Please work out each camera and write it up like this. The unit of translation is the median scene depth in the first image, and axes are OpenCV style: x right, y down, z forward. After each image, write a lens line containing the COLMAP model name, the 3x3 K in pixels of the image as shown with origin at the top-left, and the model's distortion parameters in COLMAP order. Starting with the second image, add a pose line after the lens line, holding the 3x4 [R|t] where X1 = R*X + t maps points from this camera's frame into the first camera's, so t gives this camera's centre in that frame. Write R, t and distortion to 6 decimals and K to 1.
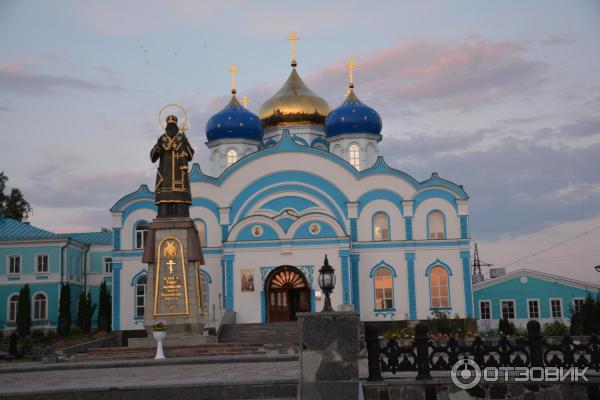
lens RADIAL K [[914.6, 0, 335.1], [0, 914.6, 209.5], [0, 0, 1]] dist [0.164103, 0.000000]
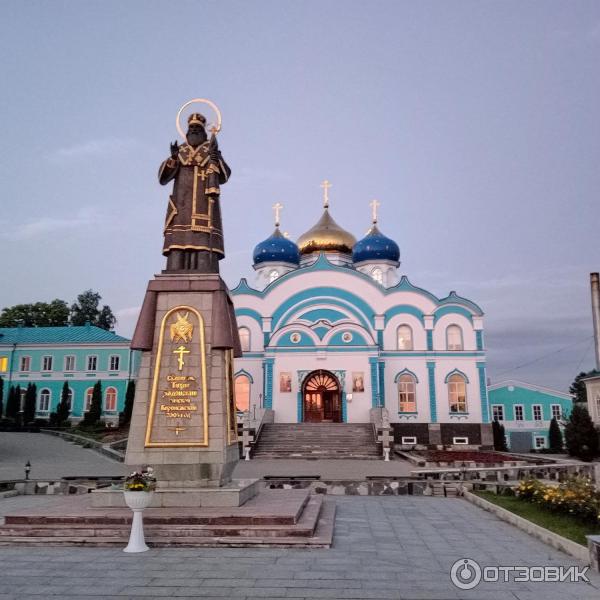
lens RADIAL K [[595.7, 0, 323.8], [0, 595.7, 299.4], [0, 0, 1]] dist [0.093632, 0.000000]
pose [[0.999450, 0.025333, -0.021383, -0.035254], [-0.026600, 0.997769, -0.061237, 0.019626], [0.019784, 0.061772, 0.997894, 0.265345]]
